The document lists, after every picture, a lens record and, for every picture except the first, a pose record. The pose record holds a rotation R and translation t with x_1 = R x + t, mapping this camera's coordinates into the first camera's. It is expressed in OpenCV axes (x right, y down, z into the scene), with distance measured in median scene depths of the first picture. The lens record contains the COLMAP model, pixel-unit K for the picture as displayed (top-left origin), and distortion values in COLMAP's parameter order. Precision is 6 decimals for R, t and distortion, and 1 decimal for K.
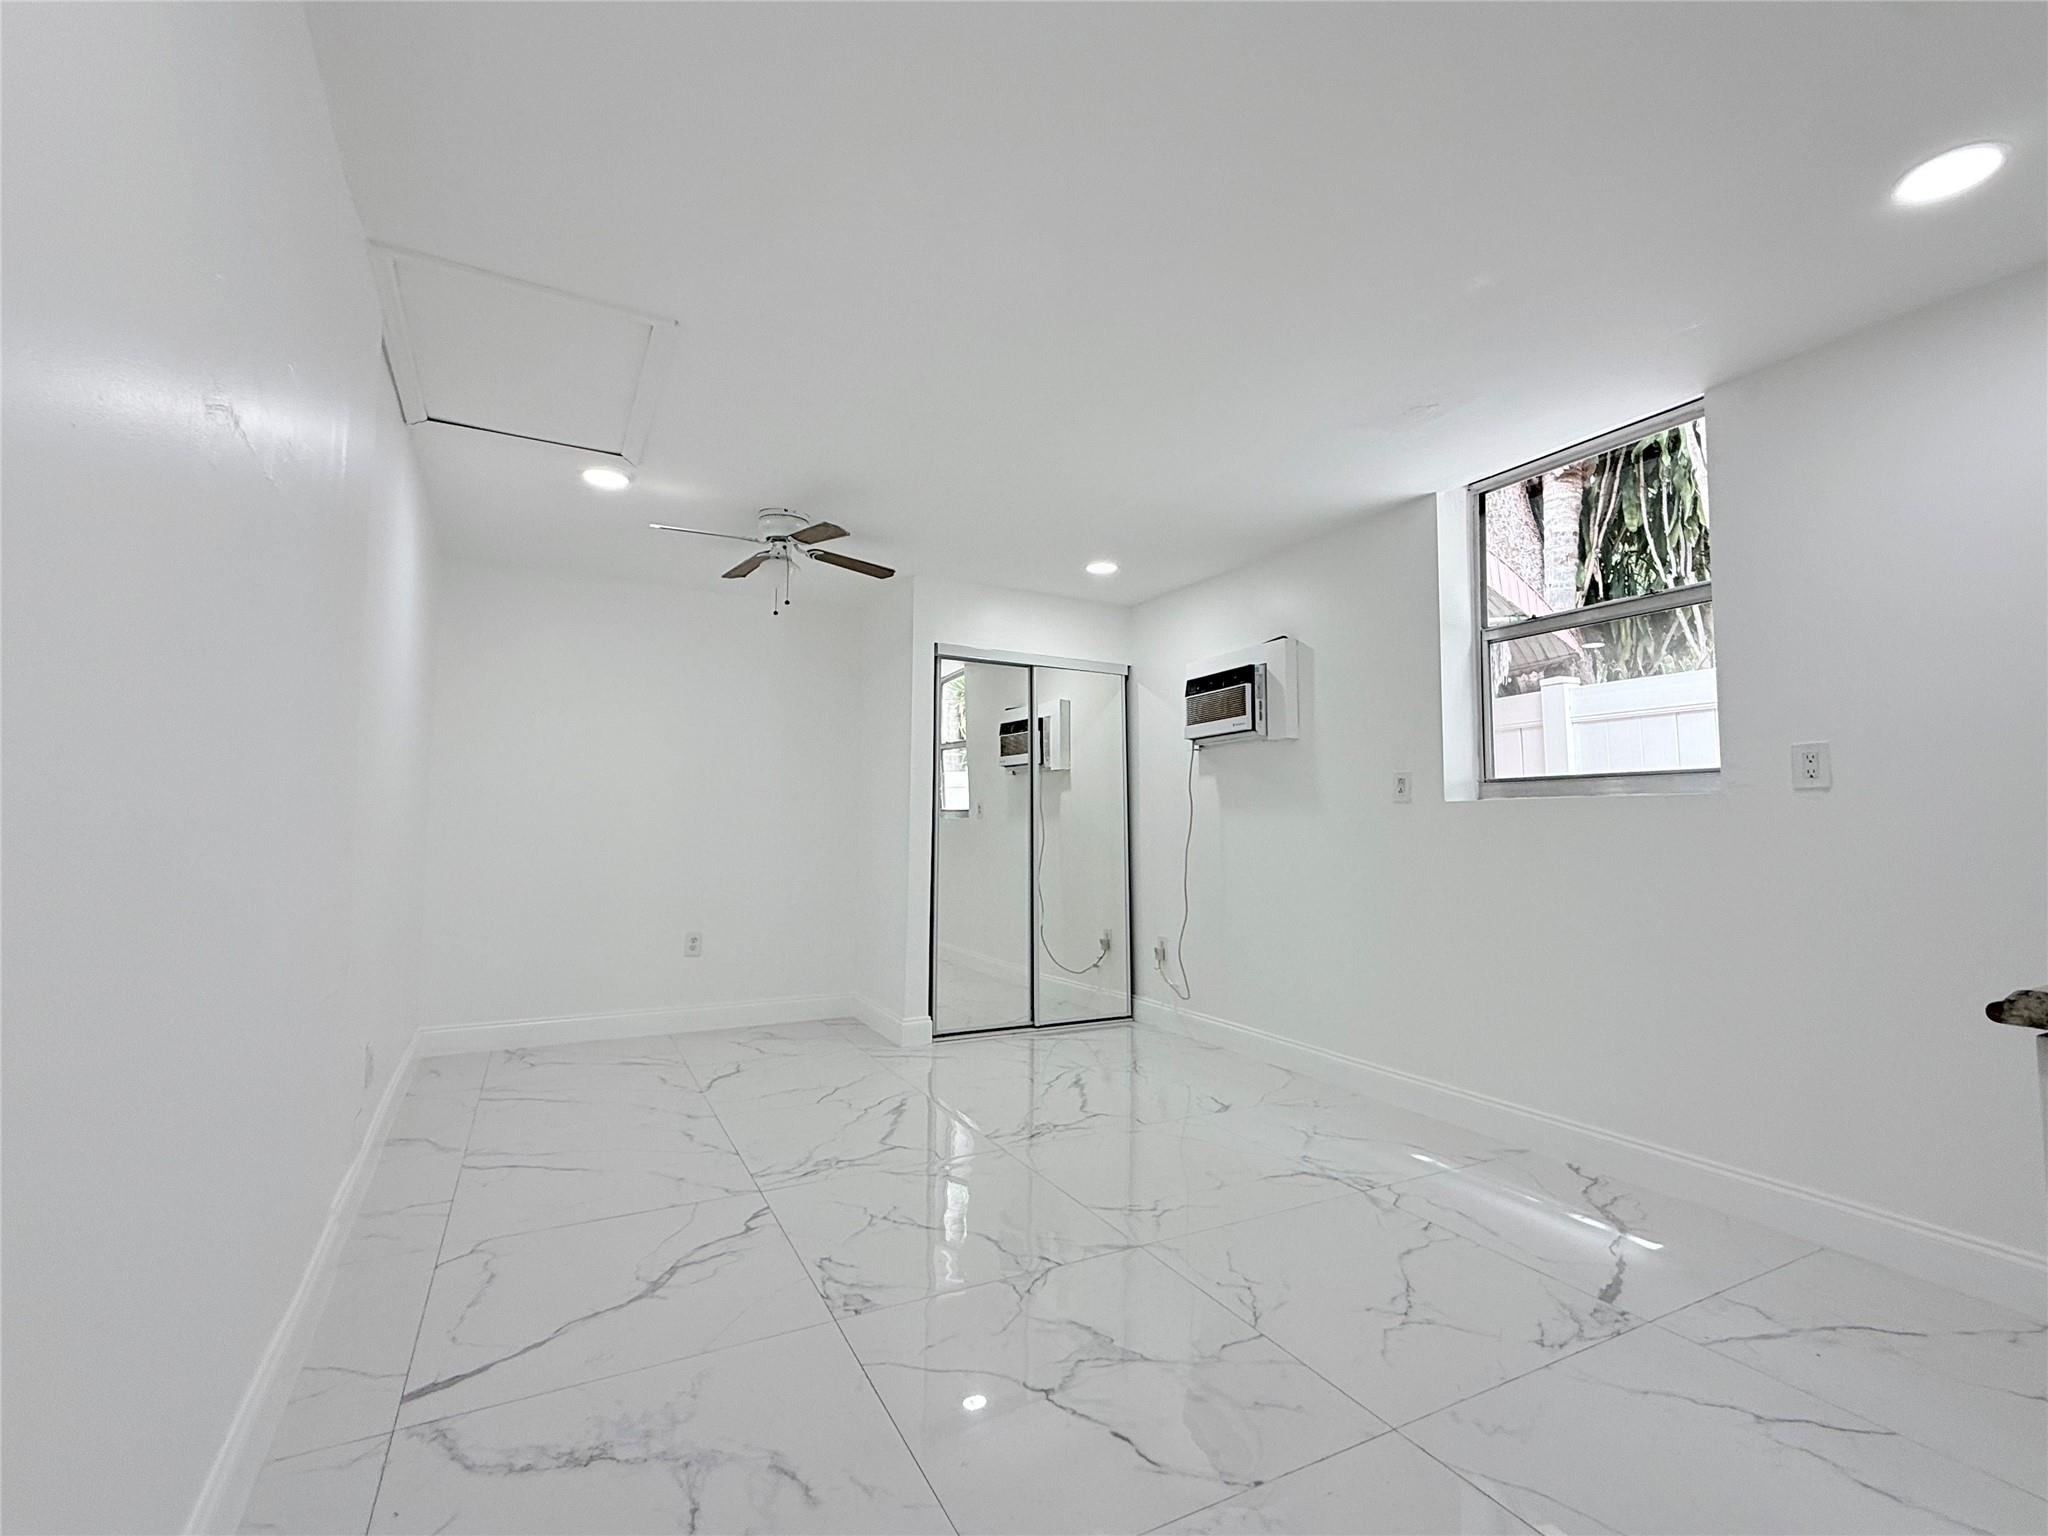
lens RADIAL K [[900.2, 0, 1016.4], [0, 900.2, 769.2], [0, 0, 1]] dist [0.000781, -0.000526]
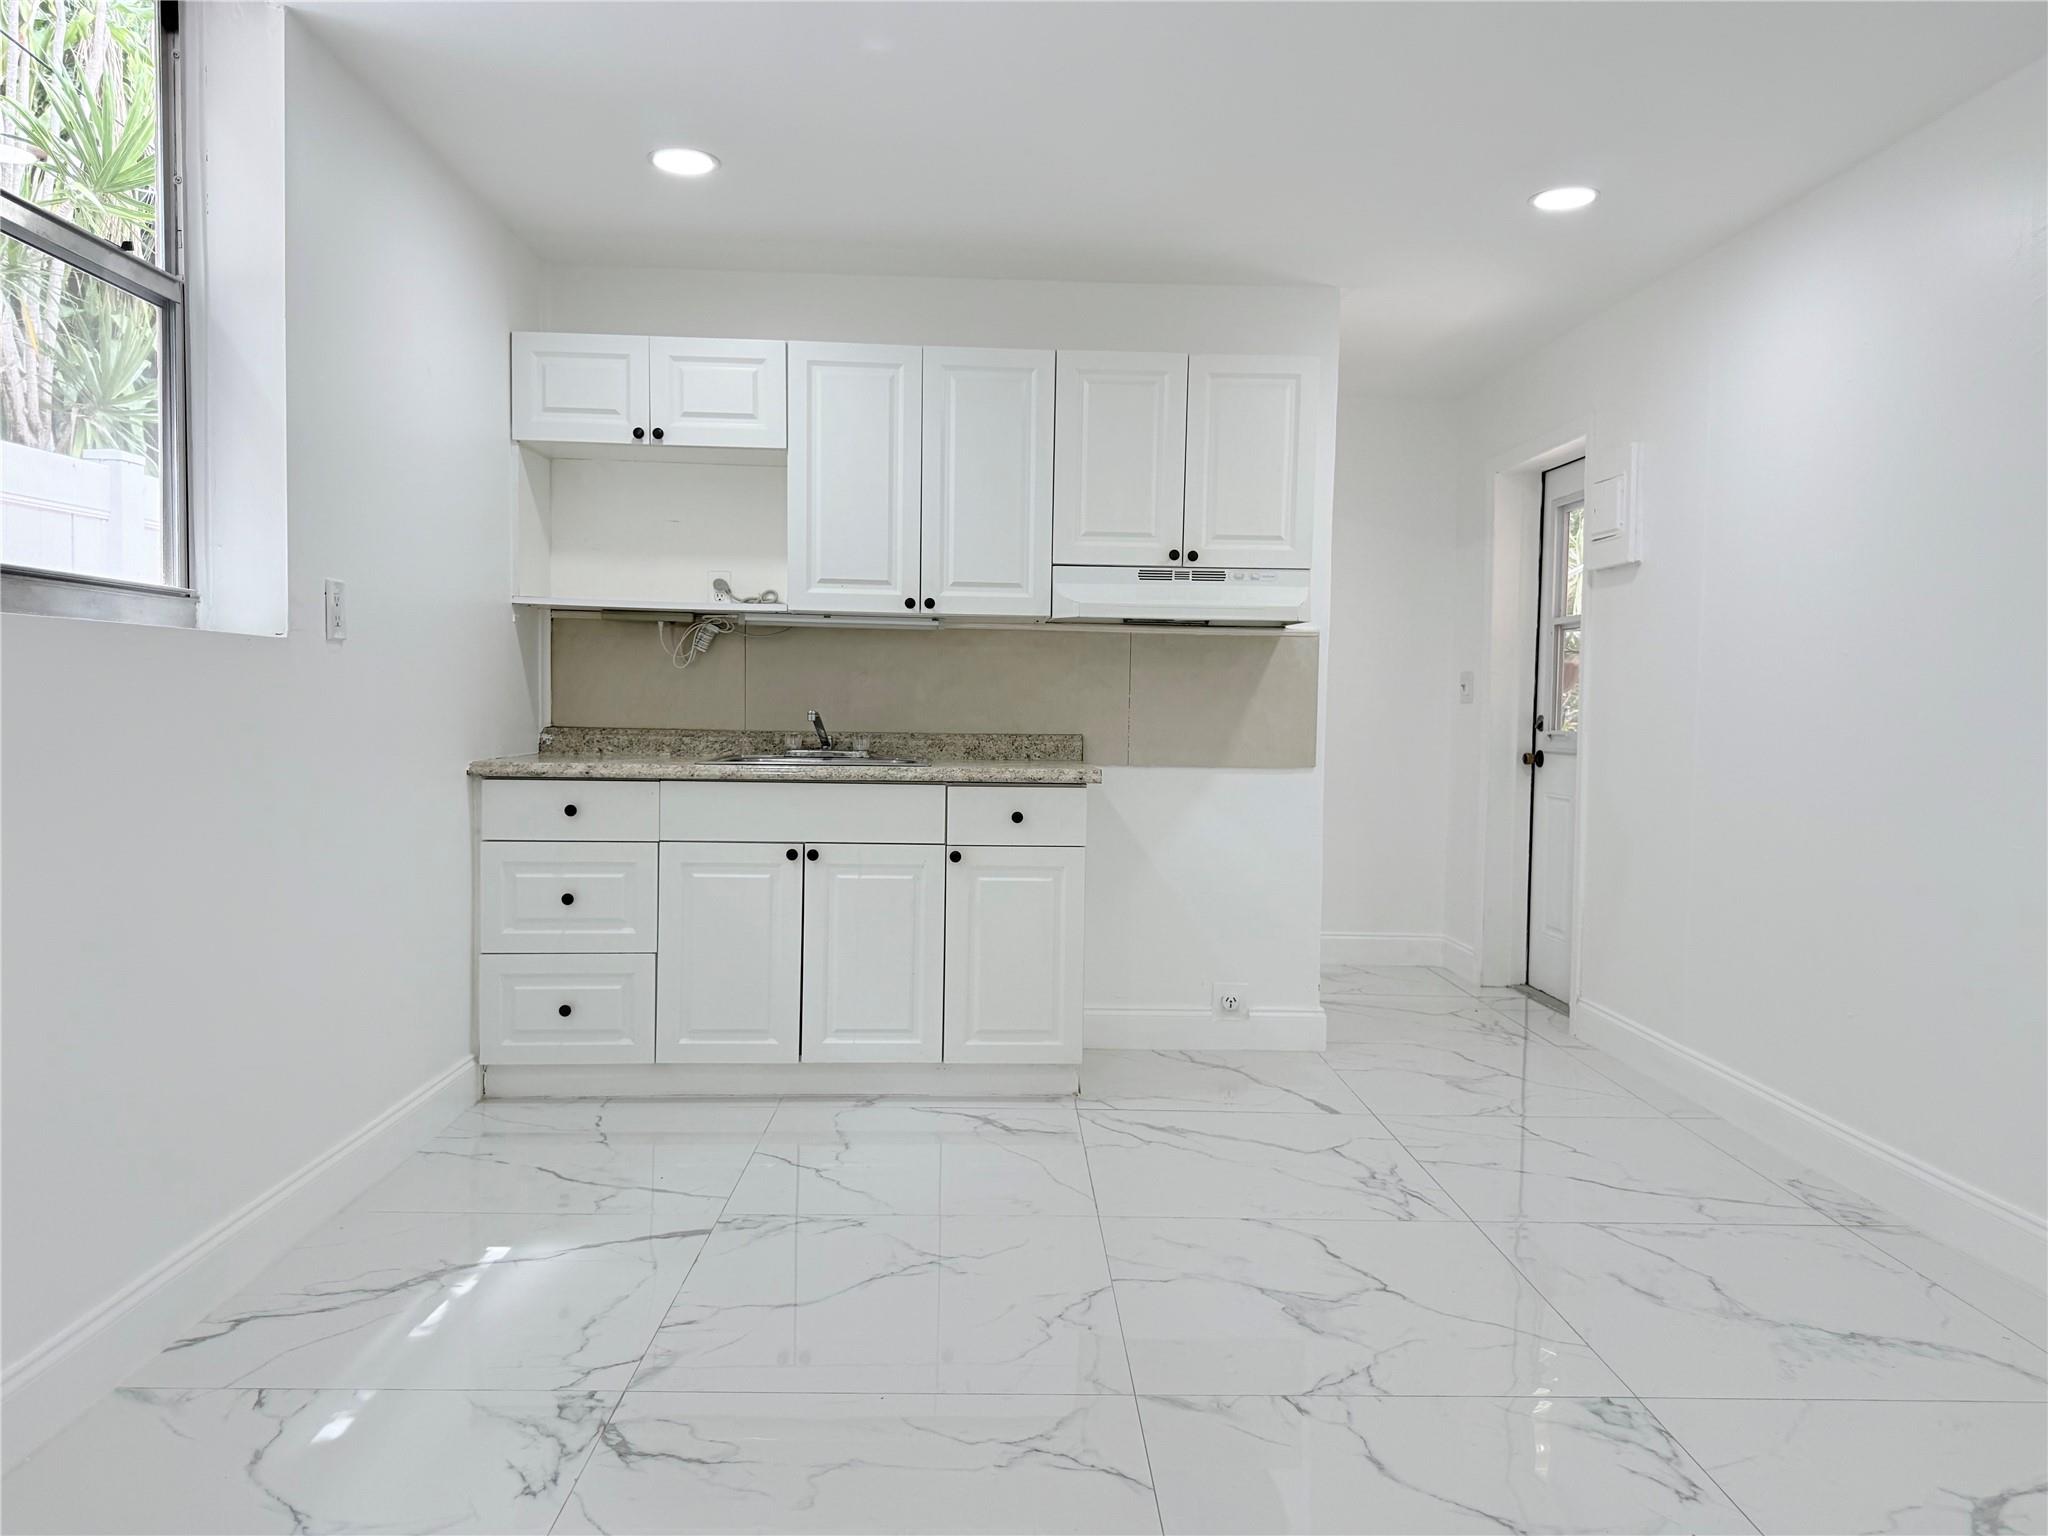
lens RADIAL K [[1446.4, 0, 1024.5], [0, 1446.4, 773.7], [0, 0, 1]] dist [0.047846, -0.043163]
pose [[-0.898757, -0.044846, 0.436147, -0.203655], [-0.053123, 0.998565, -0.006794, 0.113566], [-0.435216, -0.029276, -0.899850, 1.882180]]
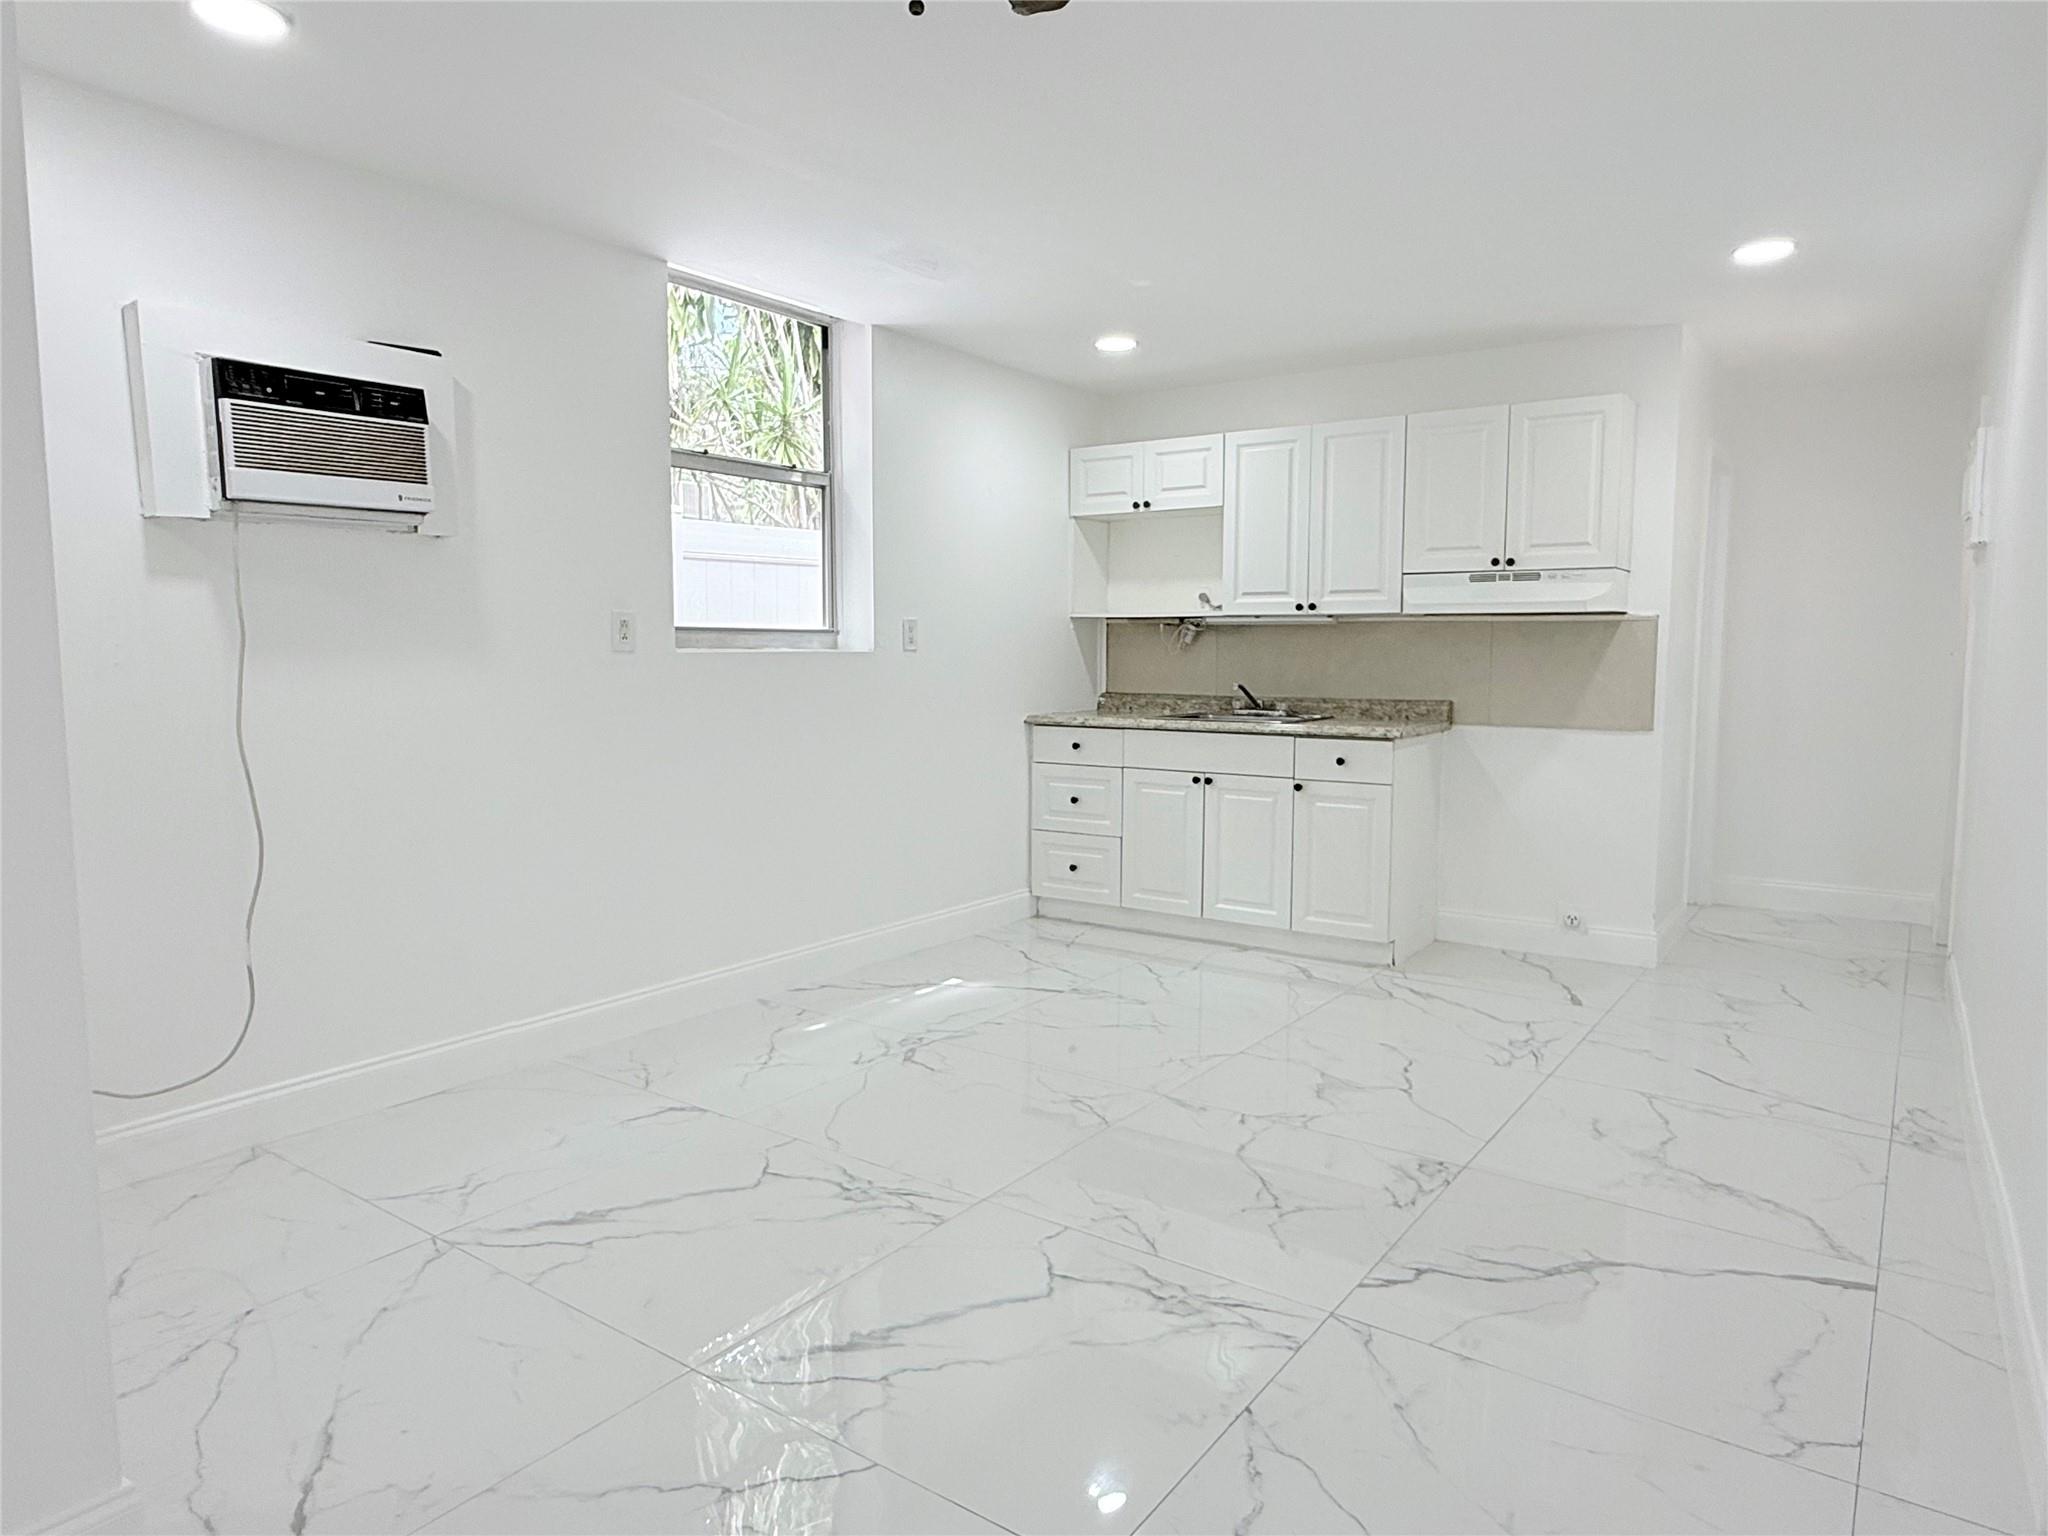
lens RADIAL K [[1255.0, 0, 1023.1], [0, 1255.0, 767.0], [0, 0, 1]] dist [0.000968, -0.000425]
pose [[-0.449067, -0.091540, 0.888796, -1.019903], [-0.065162, 0.995444, 0.069600, 0.056200], [-0.891119, -0.026661, -0.452986, 1.762331]]
